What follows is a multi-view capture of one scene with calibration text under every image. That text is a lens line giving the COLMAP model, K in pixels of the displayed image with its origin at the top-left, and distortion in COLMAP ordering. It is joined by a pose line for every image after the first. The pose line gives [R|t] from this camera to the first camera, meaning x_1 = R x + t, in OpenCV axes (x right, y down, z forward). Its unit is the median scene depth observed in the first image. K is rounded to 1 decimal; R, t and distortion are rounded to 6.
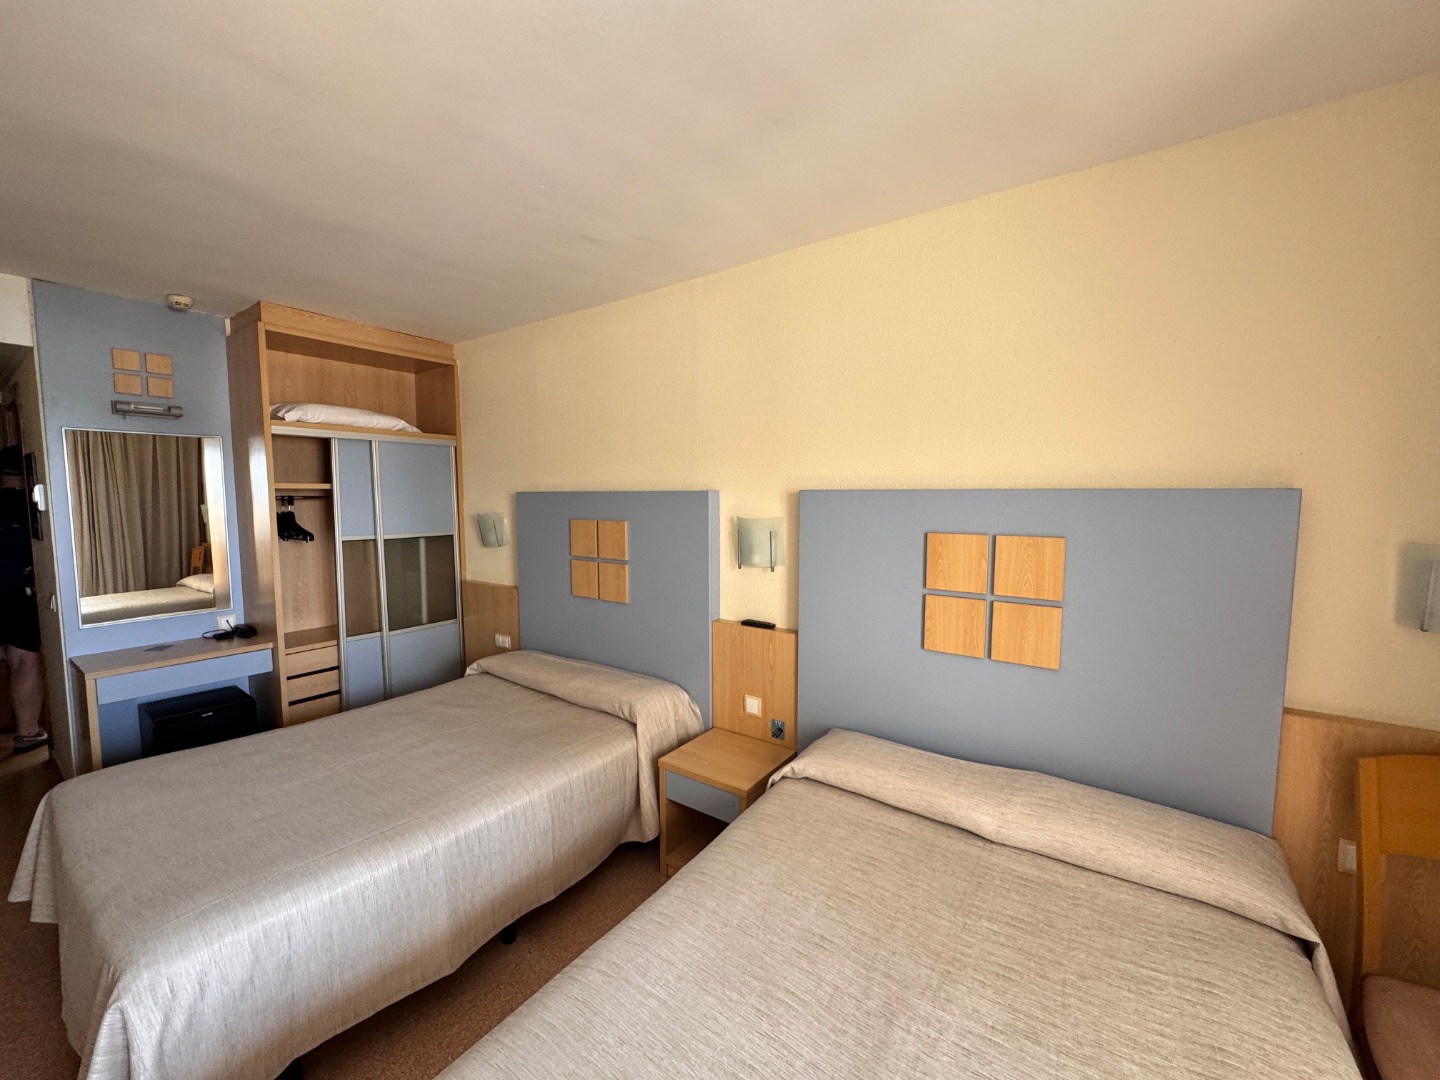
lens RADIAL K [[575.7, 0, 726.2], [0, 575.7, 540.8], [0, 0, 1]] dist [0.000750, 0.000061]
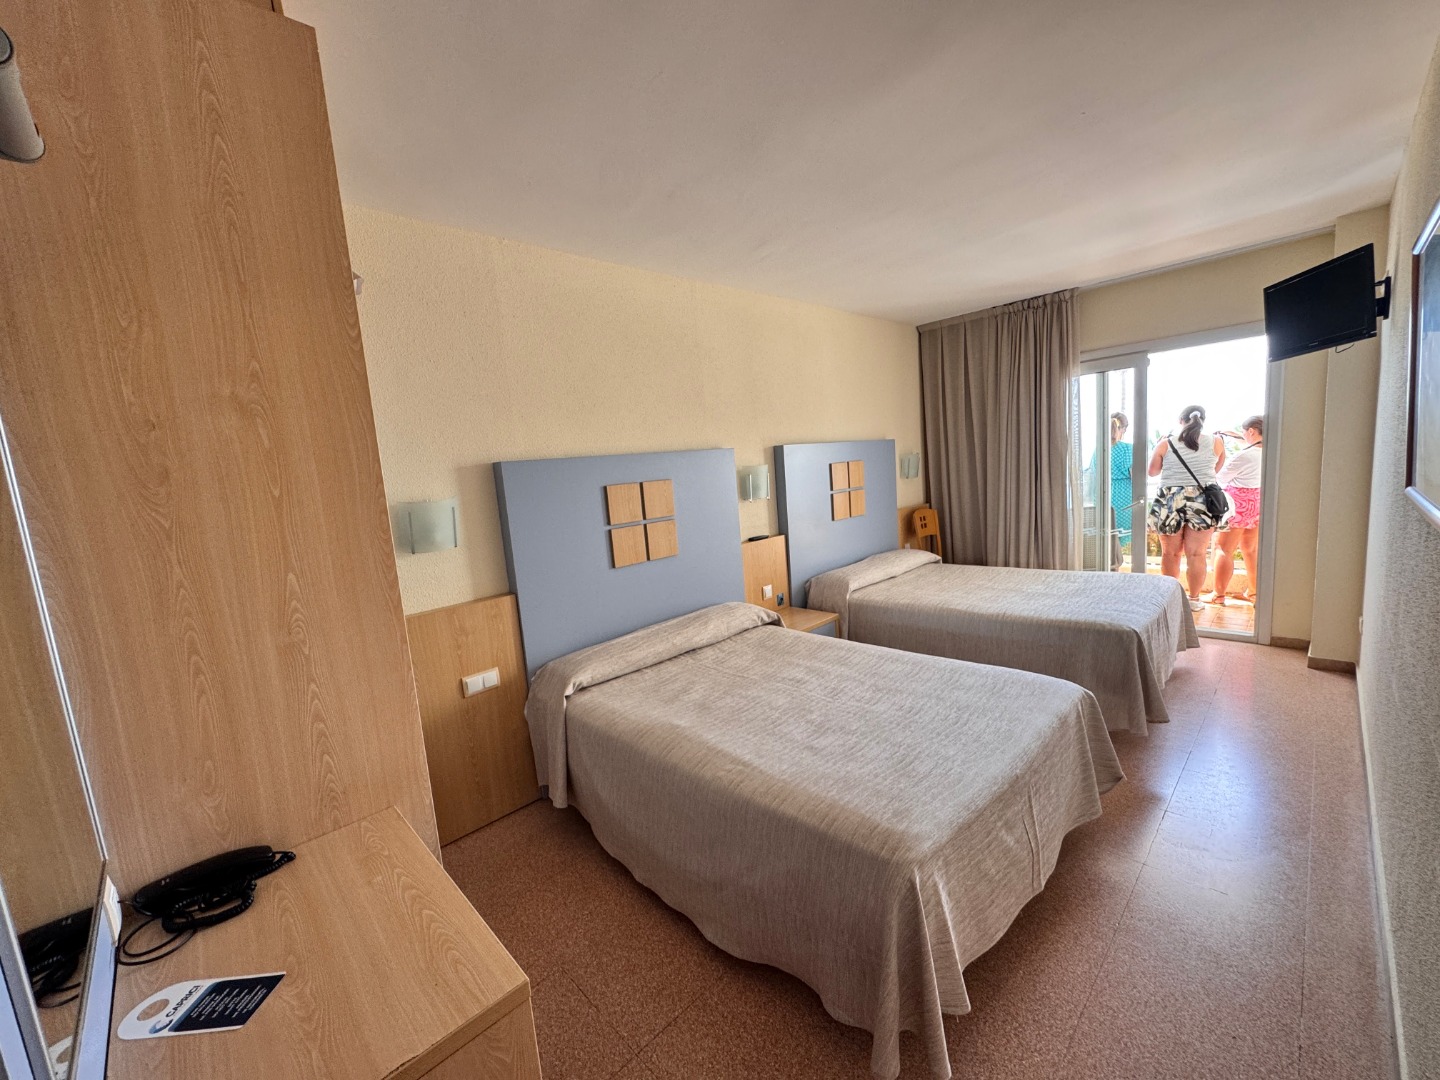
lens RADIAL K [[575.7, 0, 725.6], [0, 575.7, 539.6], [0, 0, 1]] dist [0.000750, 0.000061]
pose [[0.177027, -0.147354, 0.973113, -1.325892], [0.154802, 0.980591, 0.120325, -0.039844], [-0.971956, 0.129339, 0.196401, 0.755288]]
